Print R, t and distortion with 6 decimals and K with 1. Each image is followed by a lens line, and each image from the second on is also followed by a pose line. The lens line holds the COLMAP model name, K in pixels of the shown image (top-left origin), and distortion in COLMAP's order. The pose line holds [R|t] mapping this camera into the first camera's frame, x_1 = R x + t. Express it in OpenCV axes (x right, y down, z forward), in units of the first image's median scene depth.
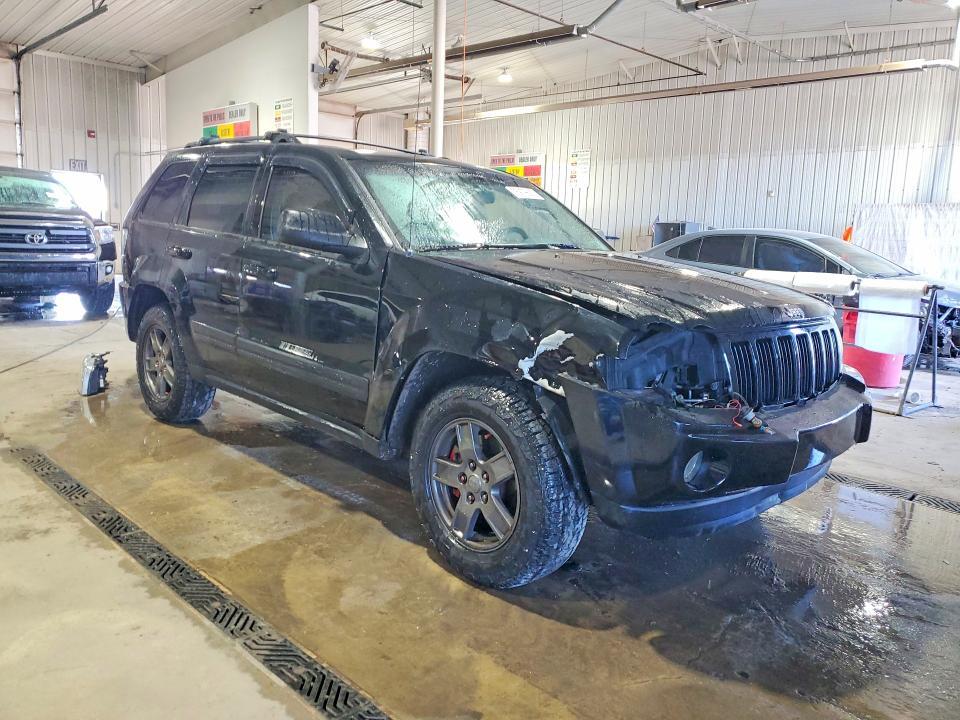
lens RADIAL K [[752.6, 0, 477.3], [0, 752.6, 353.3], [0, 0, 1]] dist [-0.000884, 0.038731]
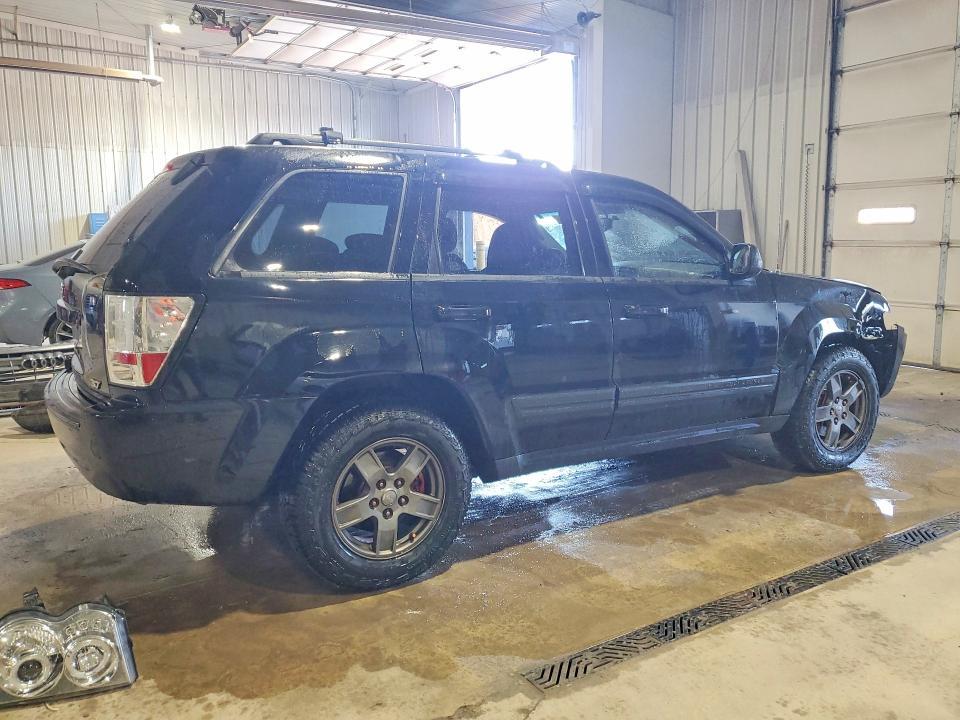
lens RADIAL K [[752.6, 0, 477.3], [0, 752.6, 353.3], [0, 0, 1]] dist [-0.000884, 0.038731]
pose [[0.227060, -0.188494, 0.955465, -1.355100], [0.170829, 0.973588, 0.151473, -0.258058], [-0.958781, 0.128828, 0.253263, 1.049388]]
